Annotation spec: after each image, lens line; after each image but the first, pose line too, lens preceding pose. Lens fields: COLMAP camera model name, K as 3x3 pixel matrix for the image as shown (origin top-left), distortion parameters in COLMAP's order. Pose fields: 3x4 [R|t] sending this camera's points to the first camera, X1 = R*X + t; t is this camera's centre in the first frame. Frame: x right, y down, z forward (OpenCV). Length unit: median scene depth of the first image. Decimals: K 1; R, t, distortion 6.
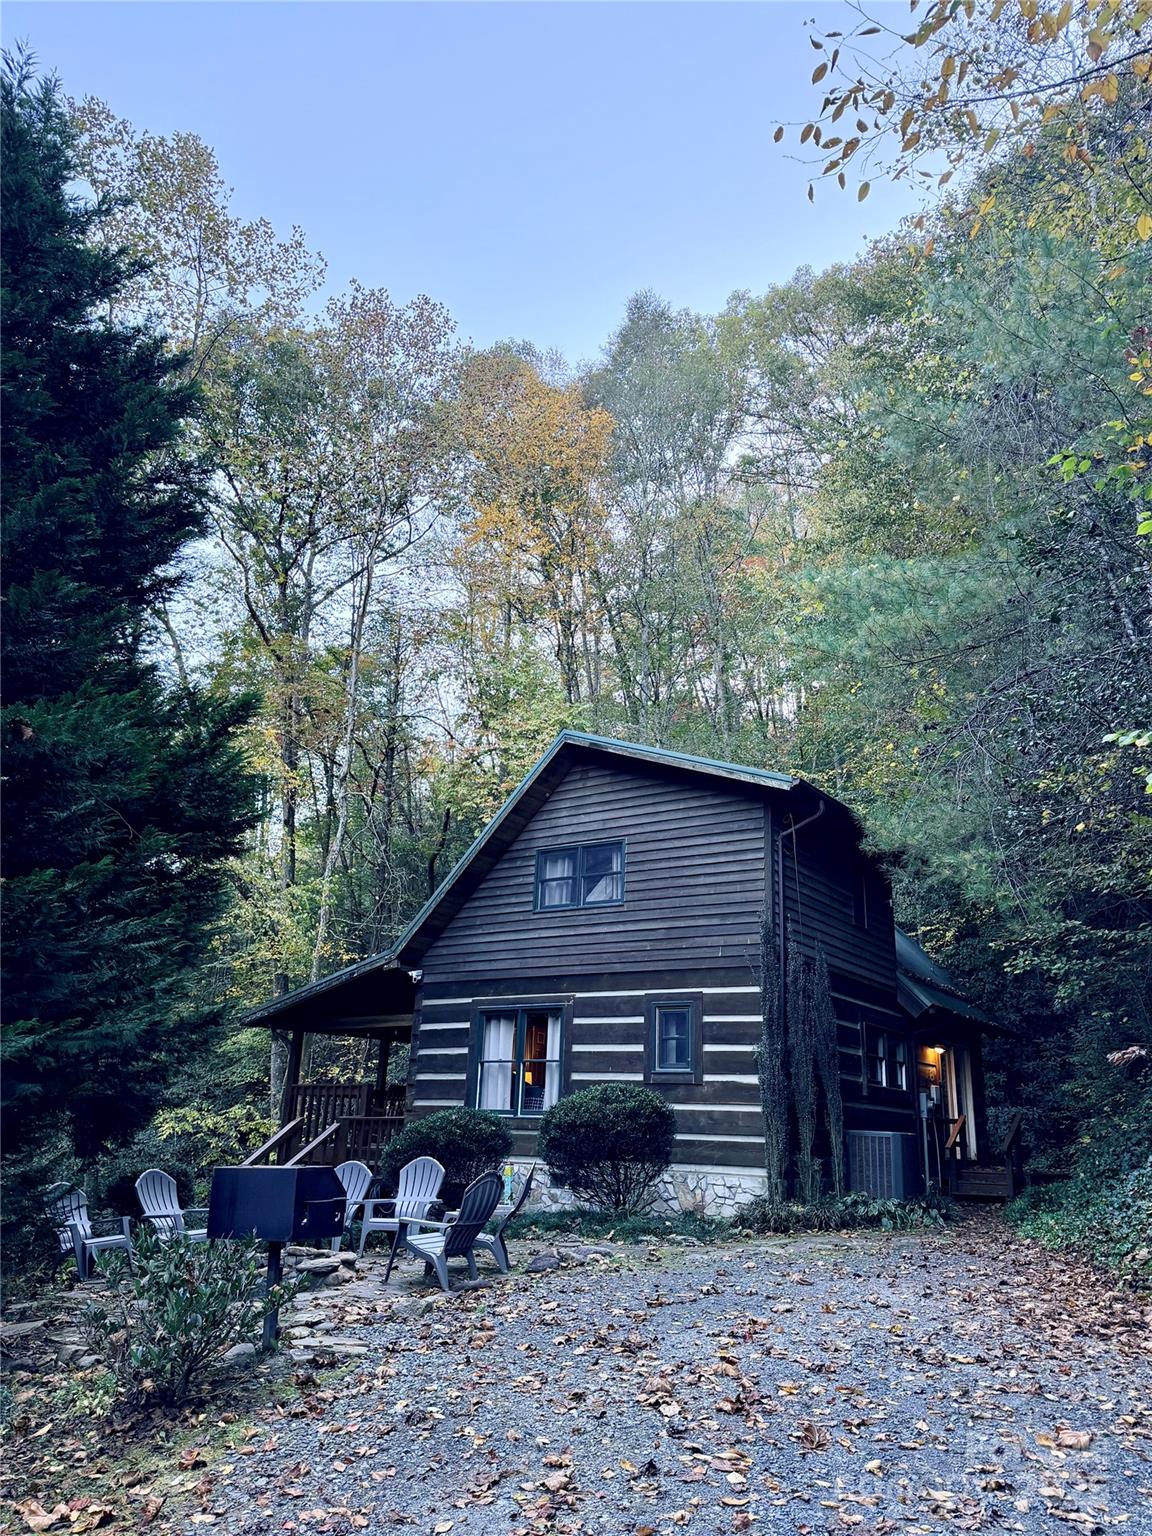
lens RADIAL K [[1090.5, 0, 576.0], [0, 1090.5, 768.0], [0, 0, 1]] dist [0.180364, -0.381202]
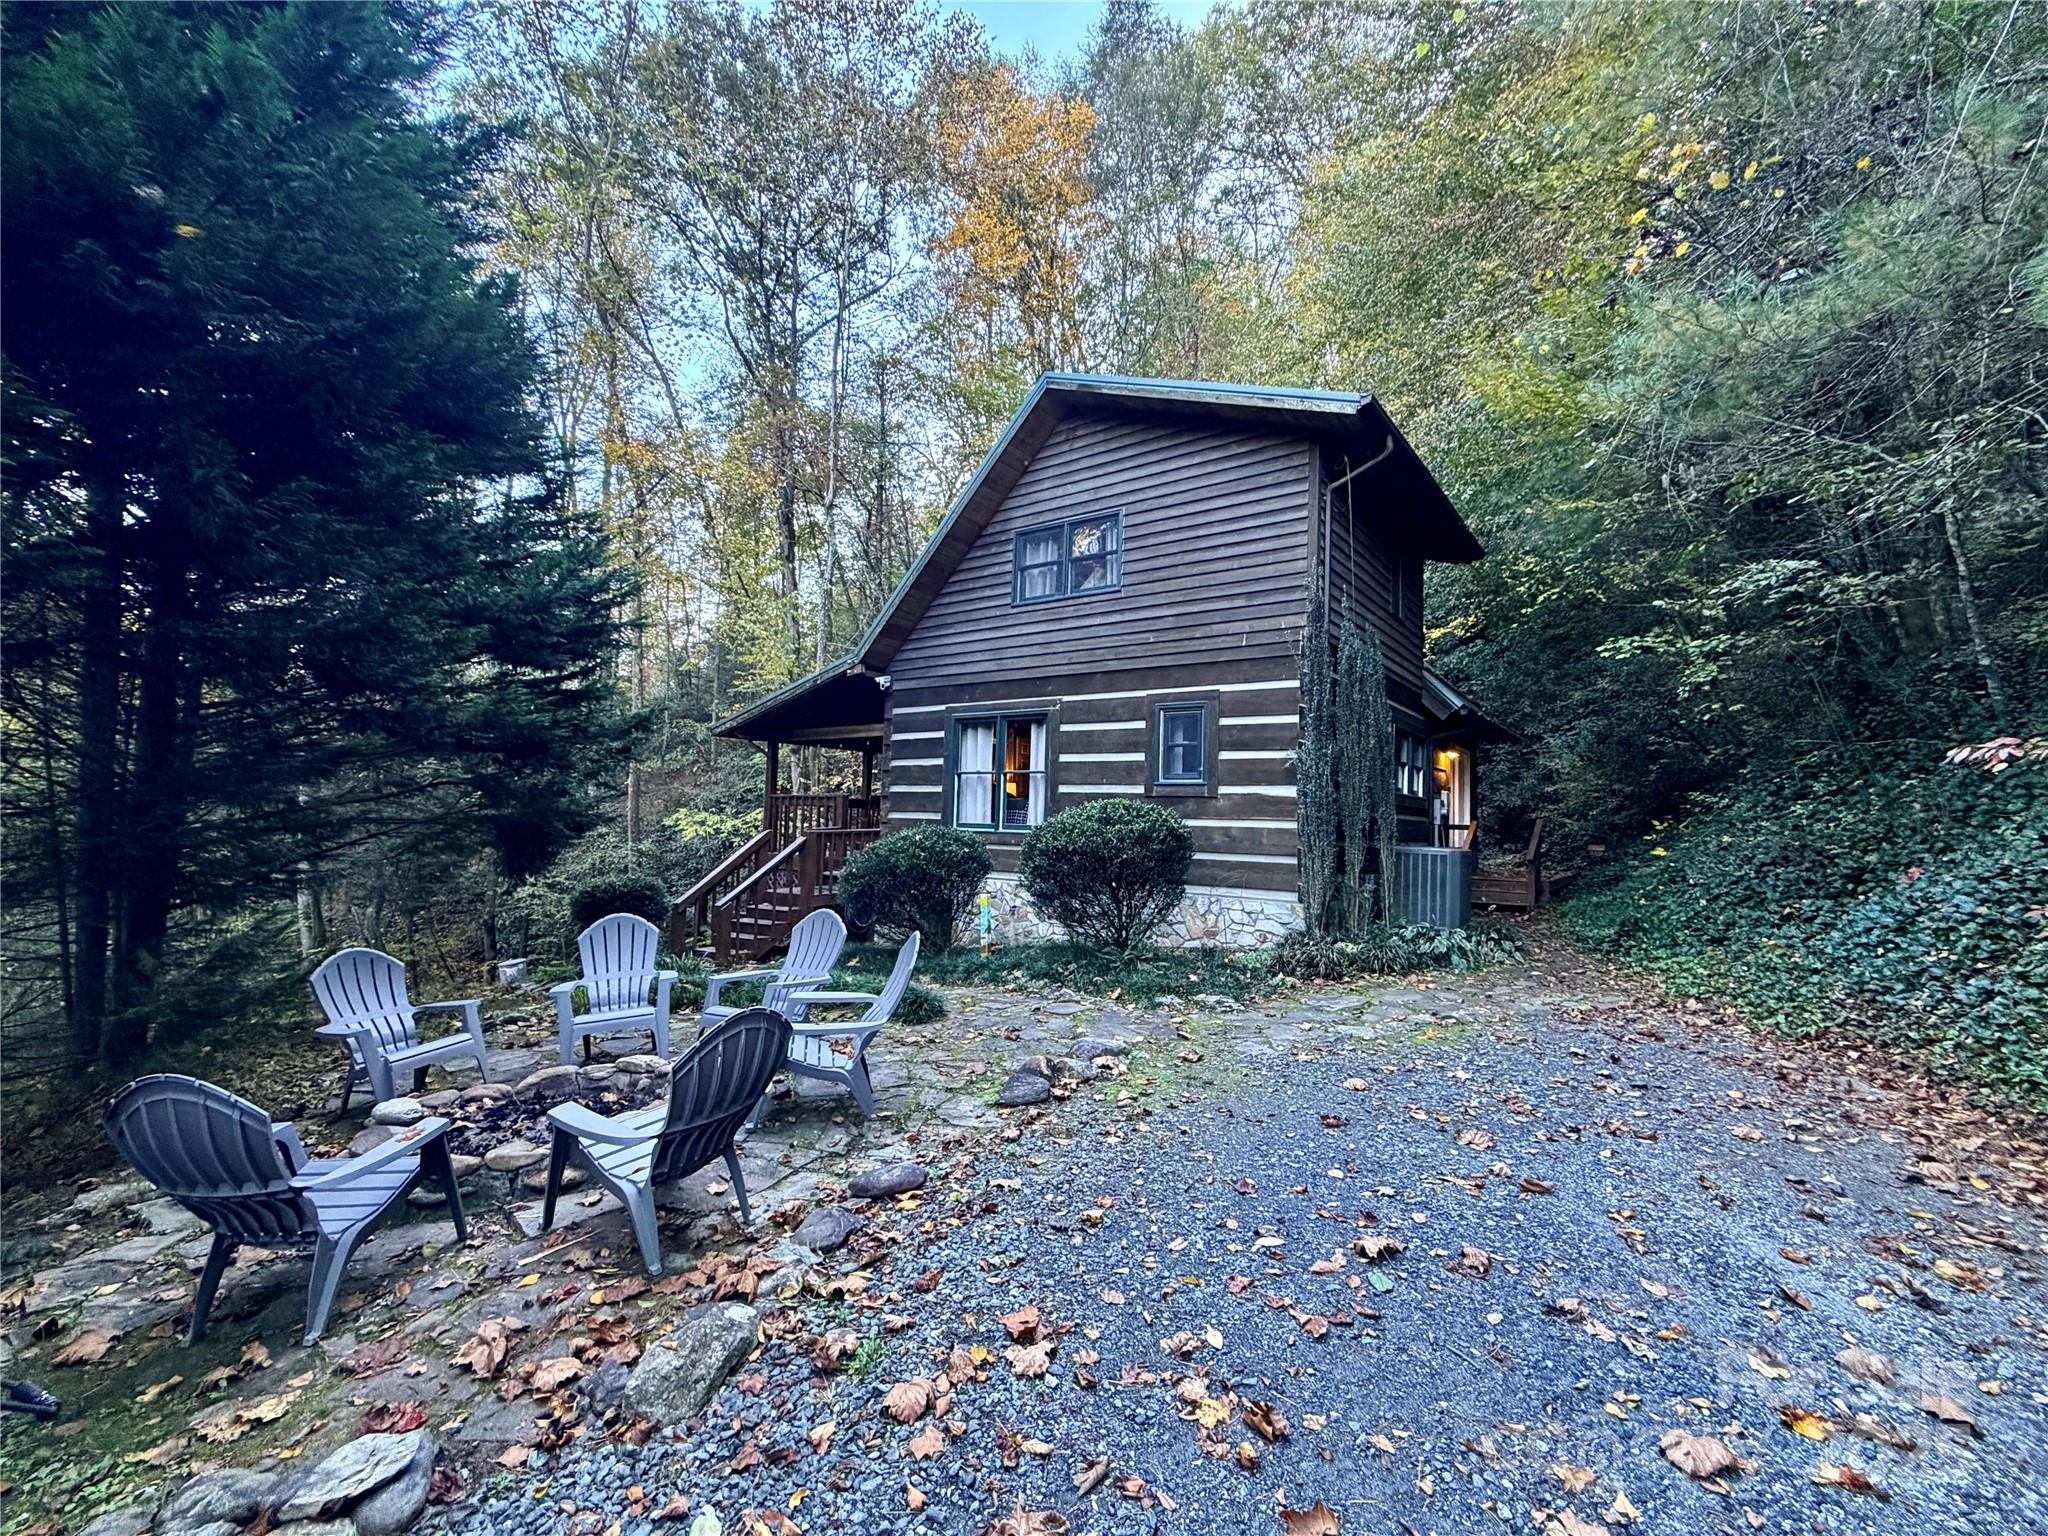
lens RADIAL K [[874.4, 0, 1024.0], [0, 874.4, 768.0], [0, 0, 1]] dist [0.000673, 0.000099]
pose [[0.999270, -0.008124, -0.037337, -0.006037], [0.017324, 0.967263, 0.253185, 0.092047], [0.034057, -0.253647, 0.966697, 0.349875]]
